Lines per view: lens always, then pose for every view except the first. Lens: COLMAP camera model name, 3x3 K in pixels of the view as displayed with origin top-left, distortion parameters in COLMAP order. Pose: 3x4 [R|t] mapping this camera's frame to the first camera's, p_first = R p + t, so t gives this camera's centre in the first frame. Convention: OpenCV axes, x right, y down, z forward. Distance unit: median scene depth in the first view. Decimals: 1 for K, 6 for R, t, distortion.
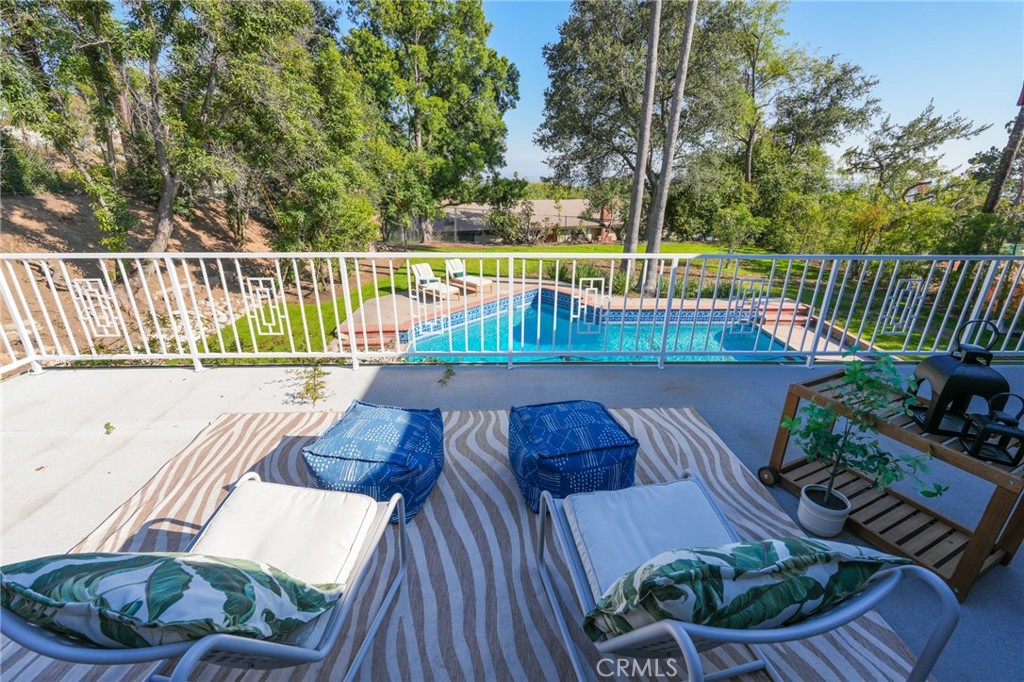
lens RADIAL K [[447.8, 0, 513.9], [0, 447.8, 341.8], [0, 0, 1]] dist [0.000203, 0.000186]
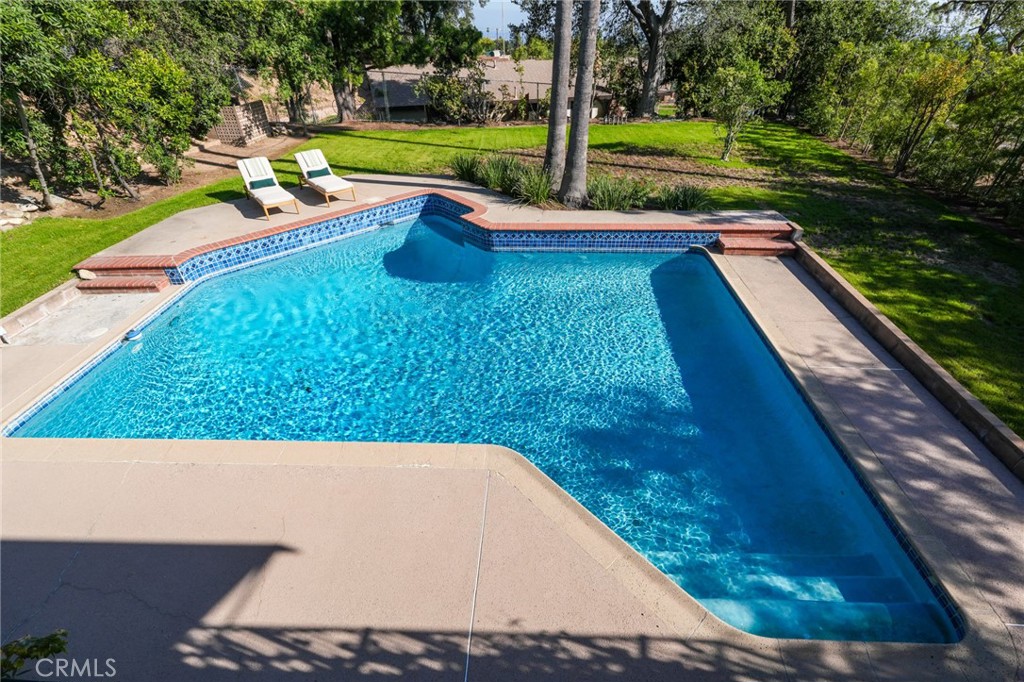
lens RADIAL K [[480.6, 0, 536.6], [0, 480.6, 340.3], [0, 0, 1]] dist [0.001372, -0.000318]
pose [[0.998716, 0.015492, -0.048241, 0.181242], [-0.004756, 0.976569, 0.215153, -0.038347], [0.050444, -0.214648, 0.975388, 0.143850]]
